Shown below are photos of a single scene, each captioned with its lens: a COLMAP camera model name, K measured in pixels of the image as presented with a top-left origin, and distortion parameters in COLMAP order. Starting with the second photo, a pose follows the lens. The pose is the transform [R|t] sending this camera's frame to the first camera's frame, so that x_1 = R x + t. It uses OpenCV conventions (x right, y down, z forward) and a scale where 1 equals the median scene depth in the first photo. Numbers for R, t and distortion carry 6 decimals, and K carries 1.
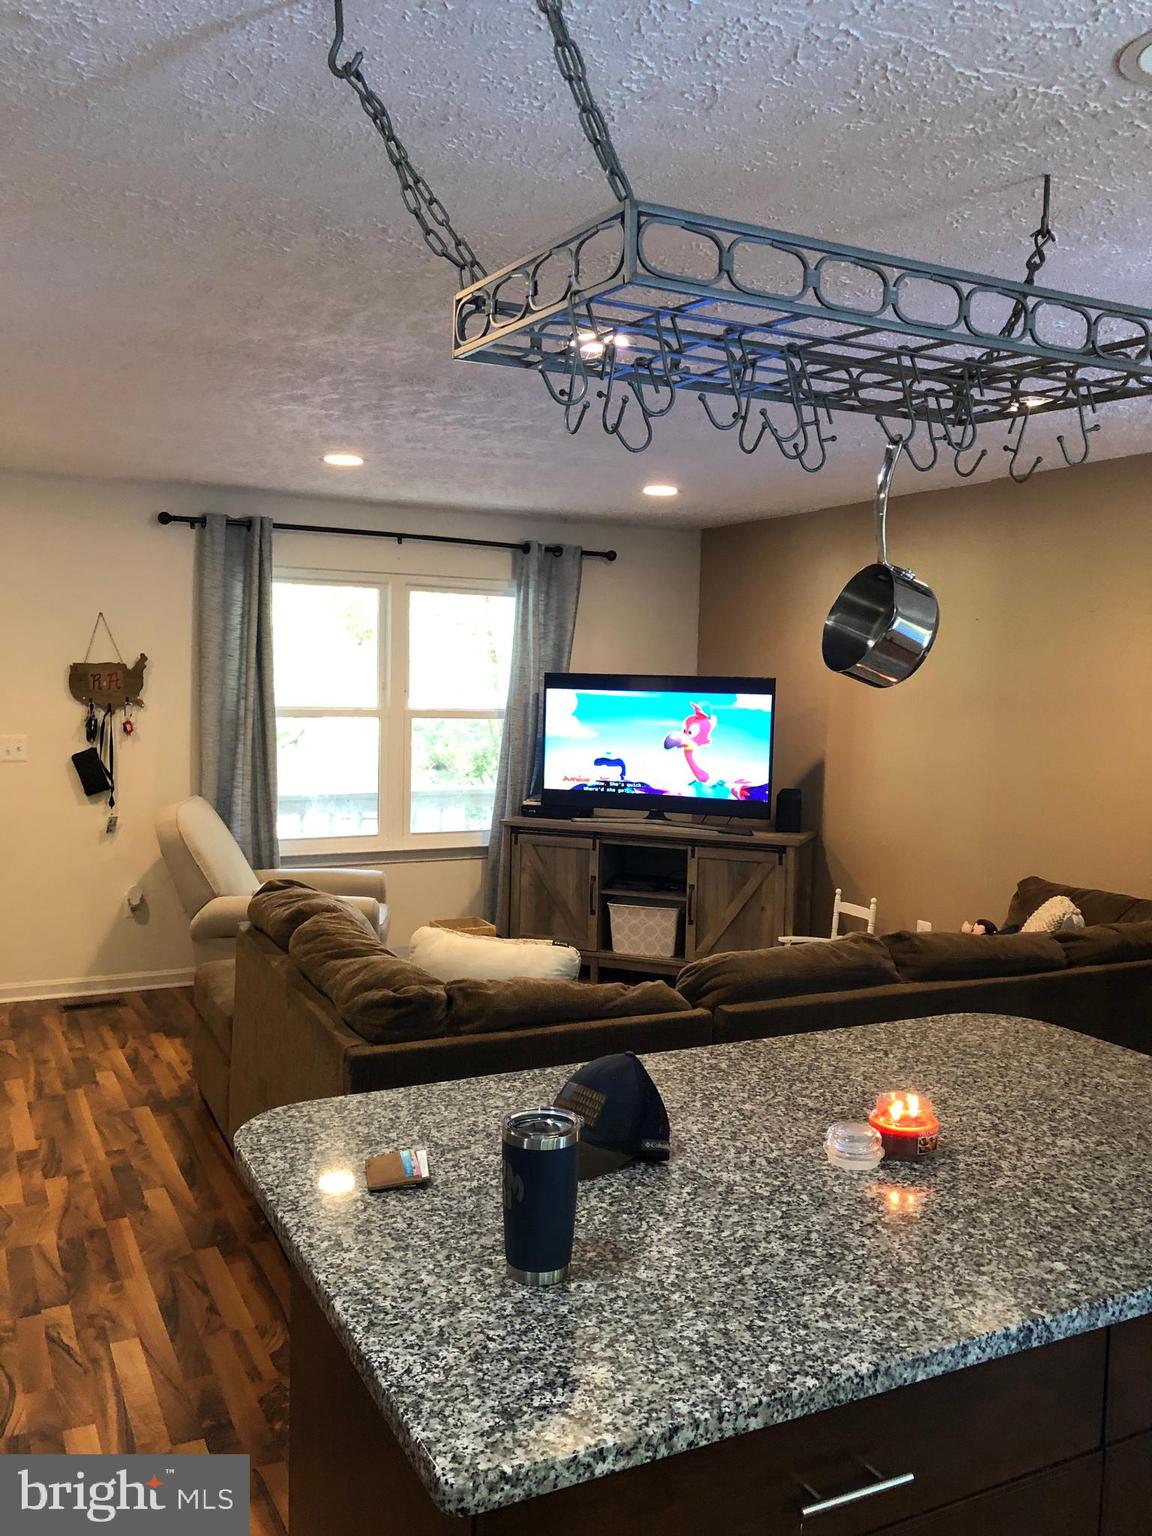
lens RADIAL K [[1252.5, 0, 576.0], [0, 1252.5, 768.0], [0, 0, 1]] dist [0.010230, 0.004803]
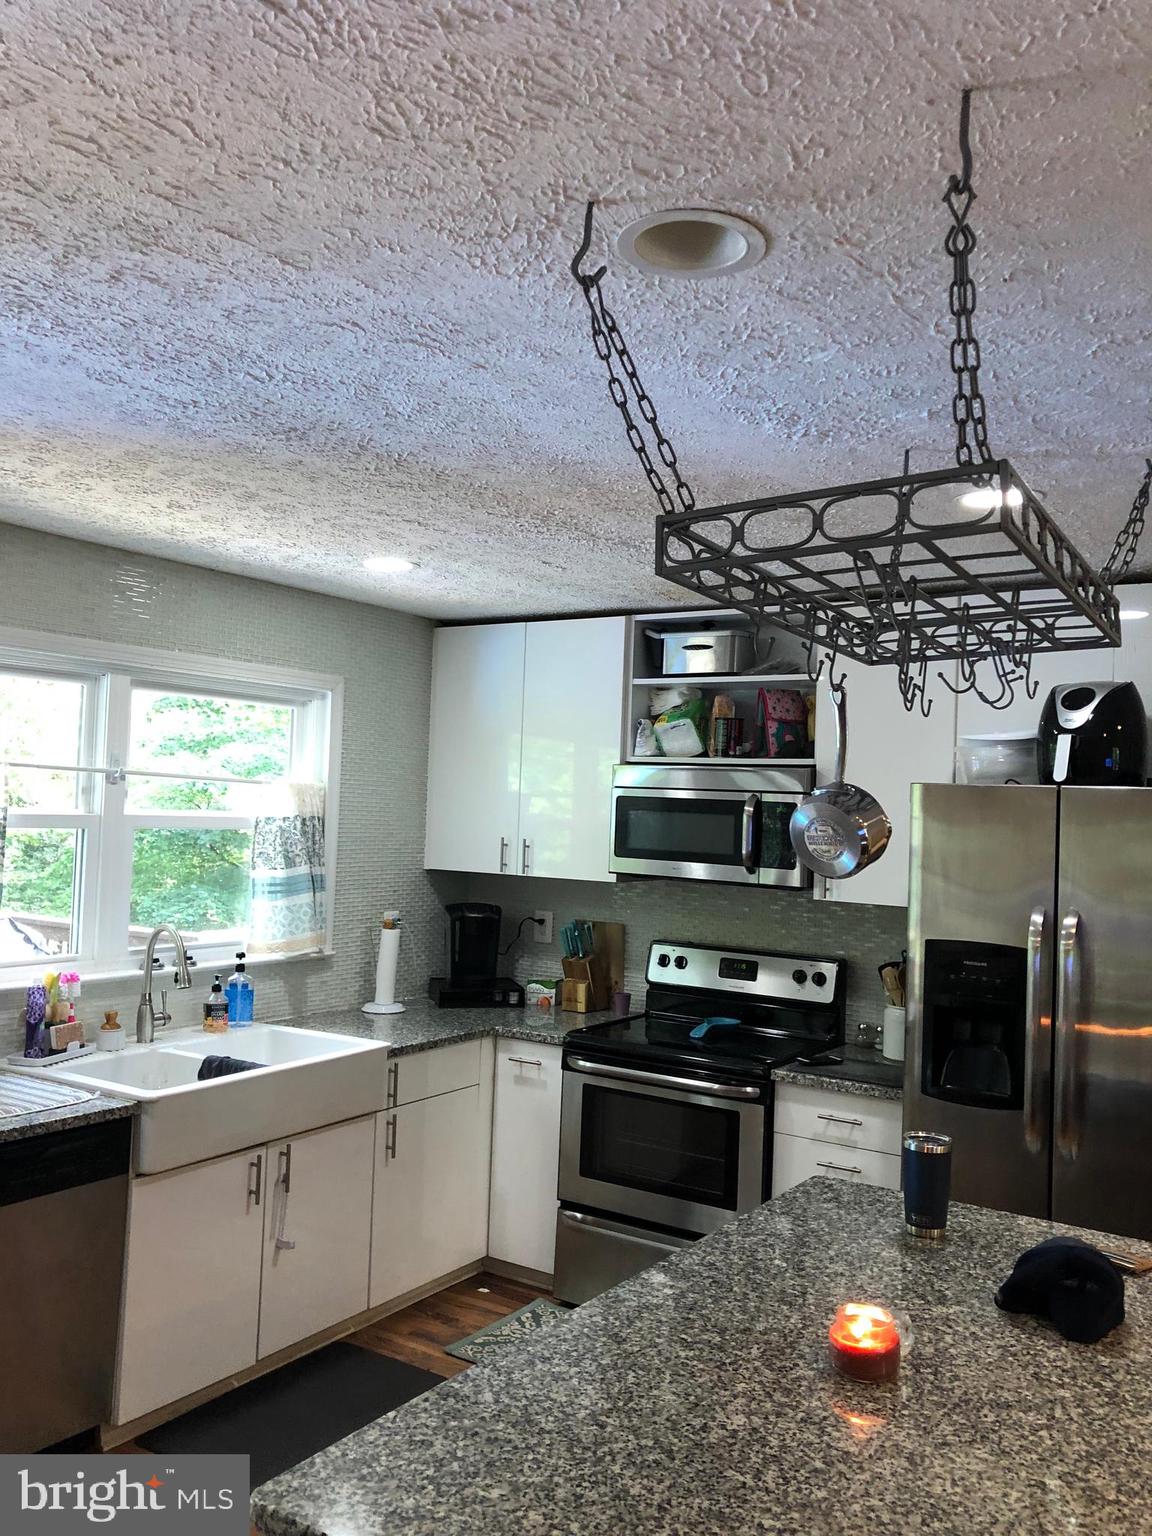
lens RADIAL K [[1283.1, 0, 576.0], [0, 1283.1, 768.0], [0, 0, 1]] dist [0.005942, 0.006071]
pose [[-0.865522, -0.067314, -0.496327, 0.869791], [-0.090269, 0.995666, 0.022379, -0.140720], [0.492670, 0.064172, -0.867847, 1.536329]]
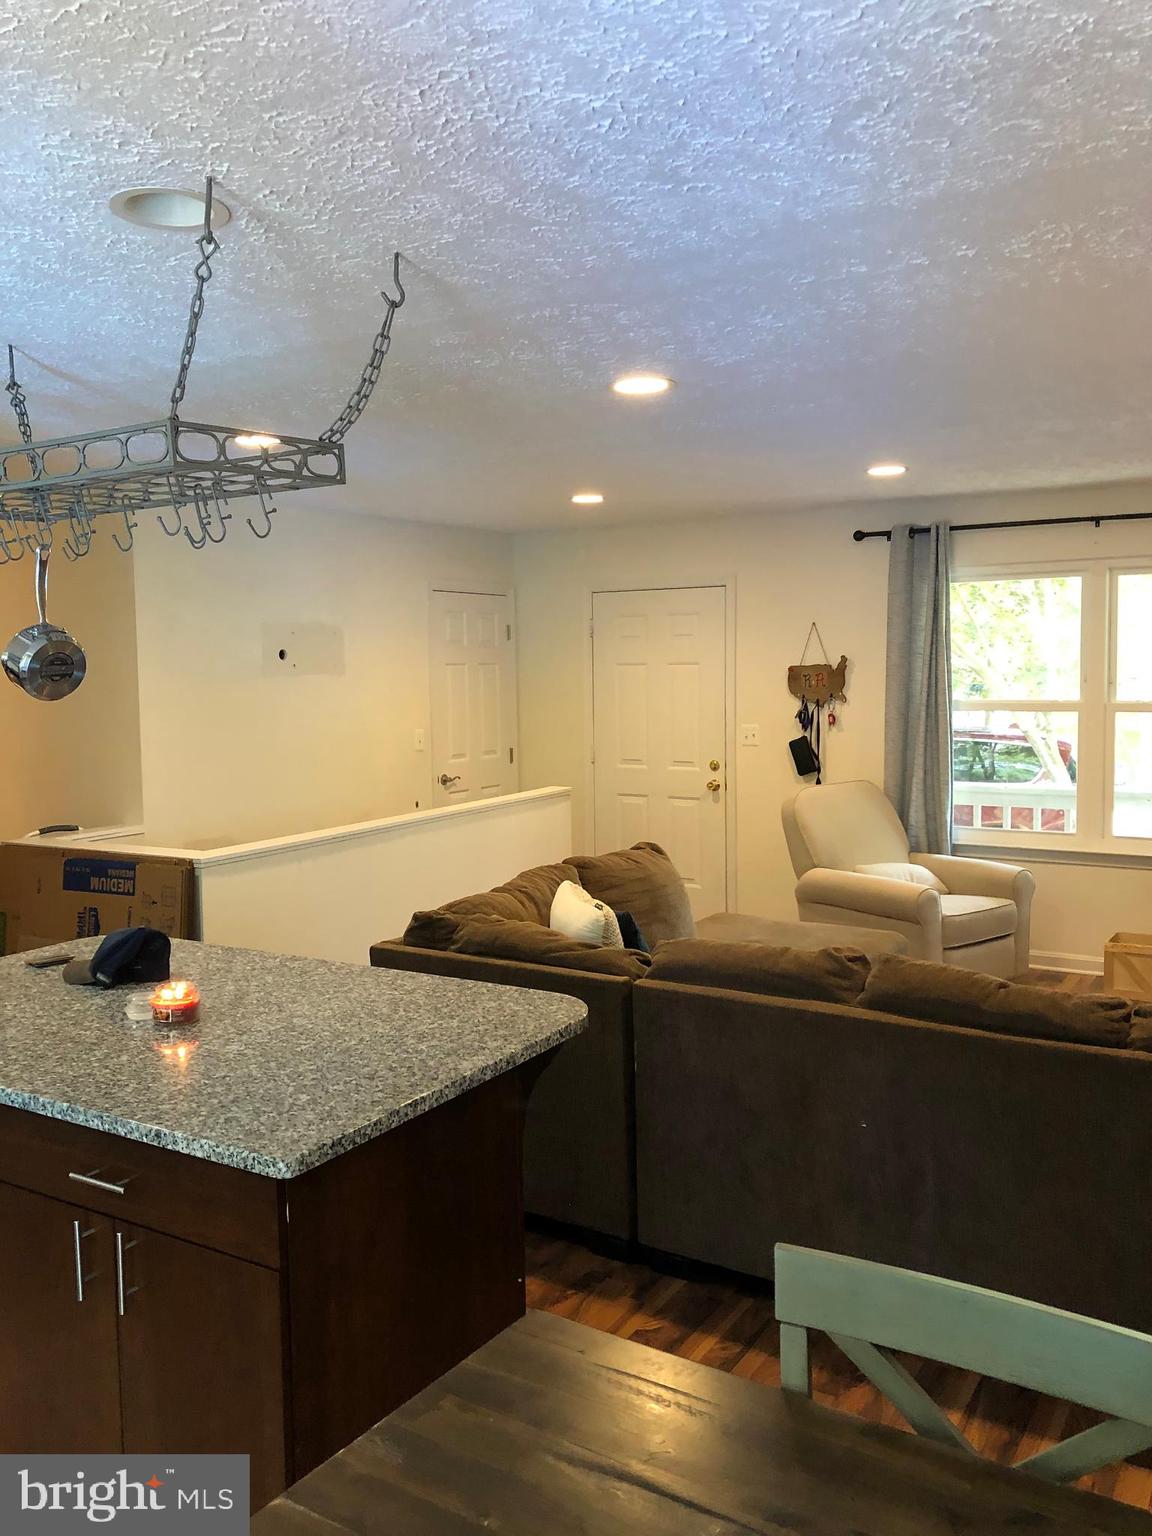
lens RADIAL K [[1240.5, 0, 576.0], [0, 1240.5, 768.0], [0, 0, 1]] dist [0.111368, -0.233925]
pose [[0.530745, 0.043742, -0.846402, 1.540668], [-0.033983, 0.998962, 0.030318, -0.042867], [0.846850, 0.012672, 0.531681, 0.551024]]
